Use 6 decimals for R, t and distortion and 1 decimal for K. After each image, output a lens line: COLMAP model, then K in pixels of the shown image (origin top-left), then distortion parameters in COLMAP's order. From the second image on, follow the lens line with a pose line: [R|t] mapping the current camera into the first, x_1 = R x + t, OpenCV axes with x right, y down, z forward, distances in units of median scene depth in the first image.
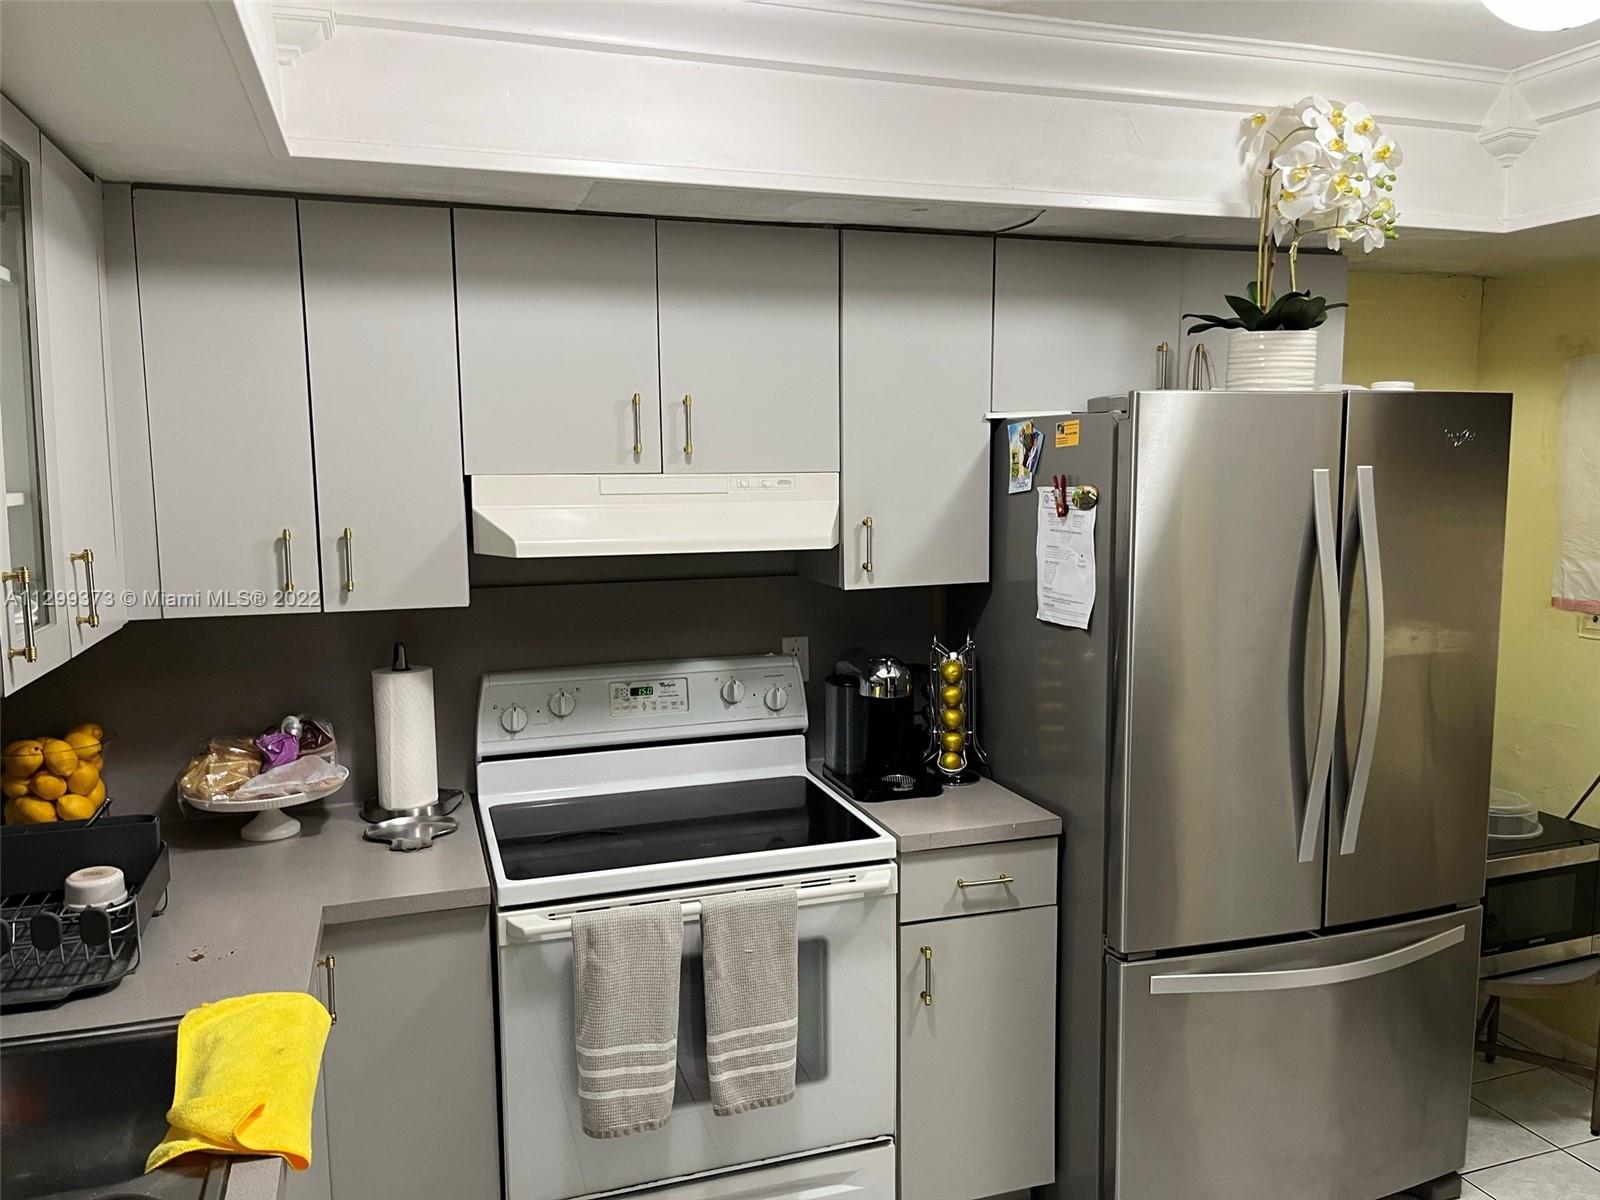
lens RADIAL K [[1230.0, 0, 801.3], [0, 1230.0, 592.3], [0, 0, 1]] dist [0.023893, -0.014439]
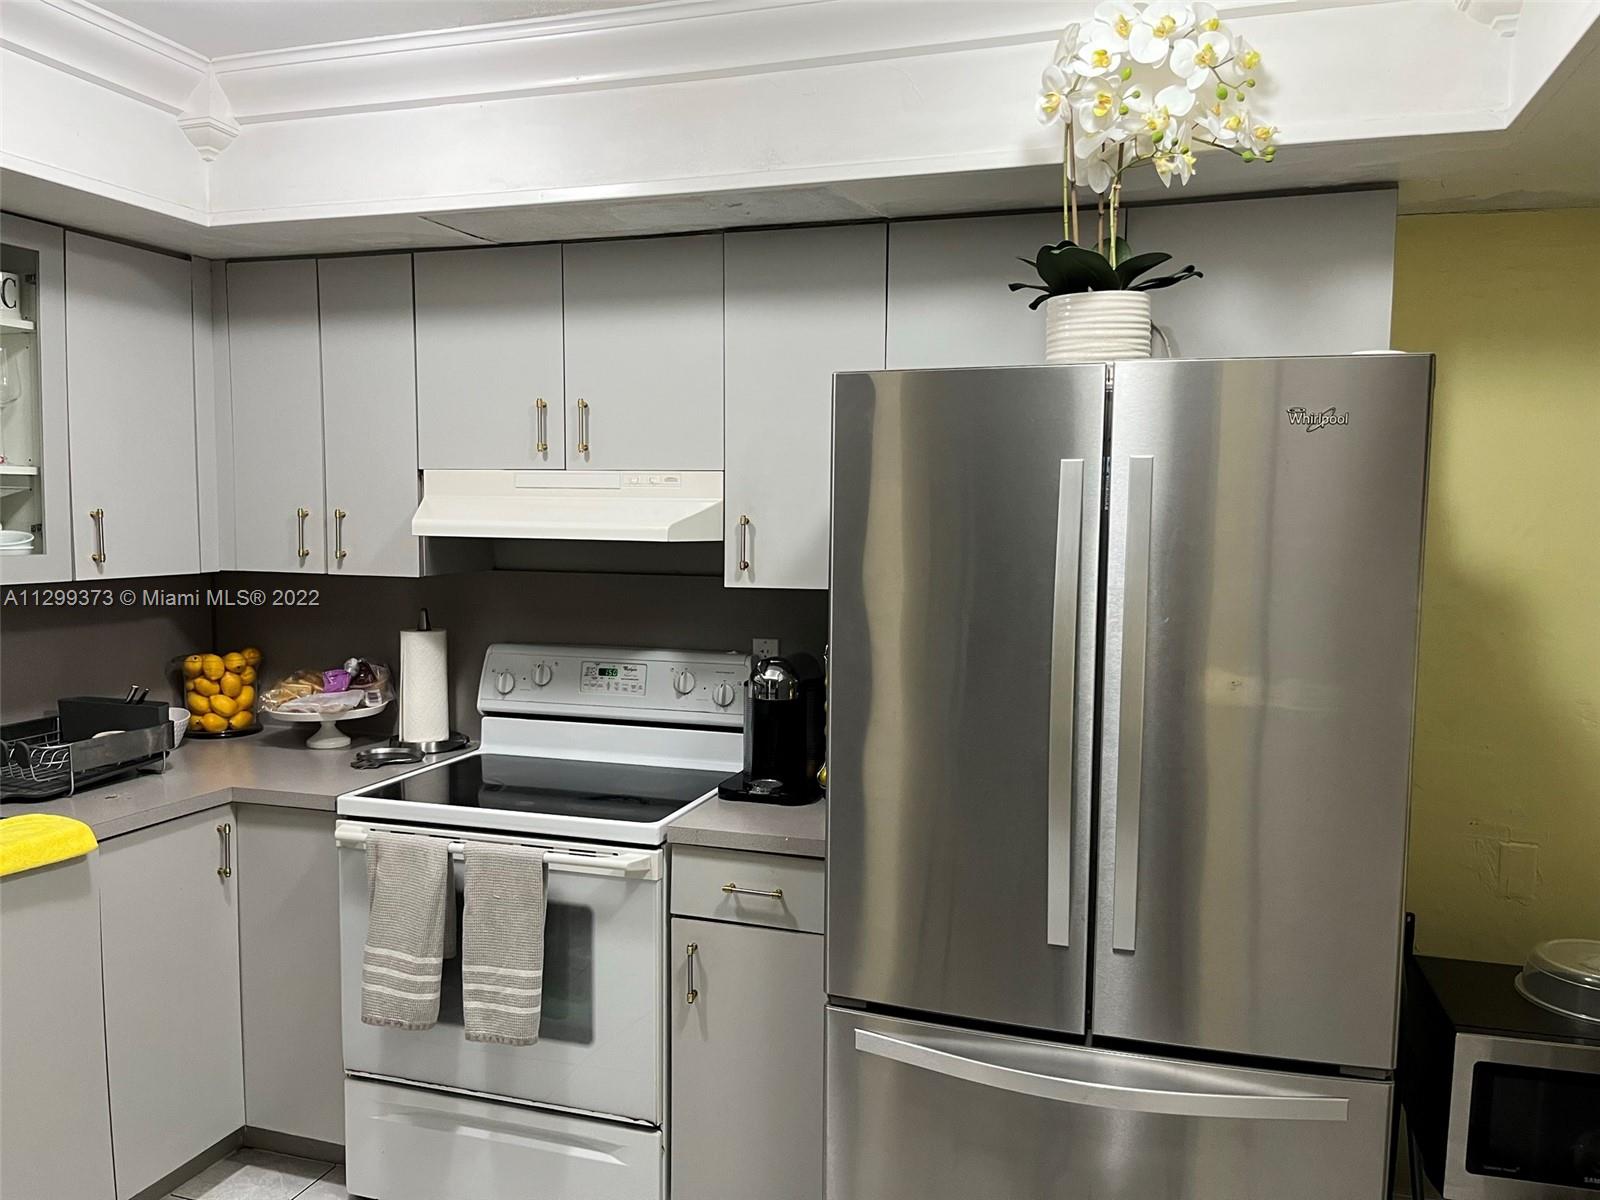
lens RADIAL K [[1230.0, 0, 796.2], [0, 1230.0, 607.3], [0, 0, 1]] dist [0.023893, -0.014439]
pose [[0.802862, 0.063338, -0.592791, 0.728278], [-0.081829, 0.996637, -0.004339, 0.015092], [0.590523, 0.051991, 0.805344, 0.233388]]
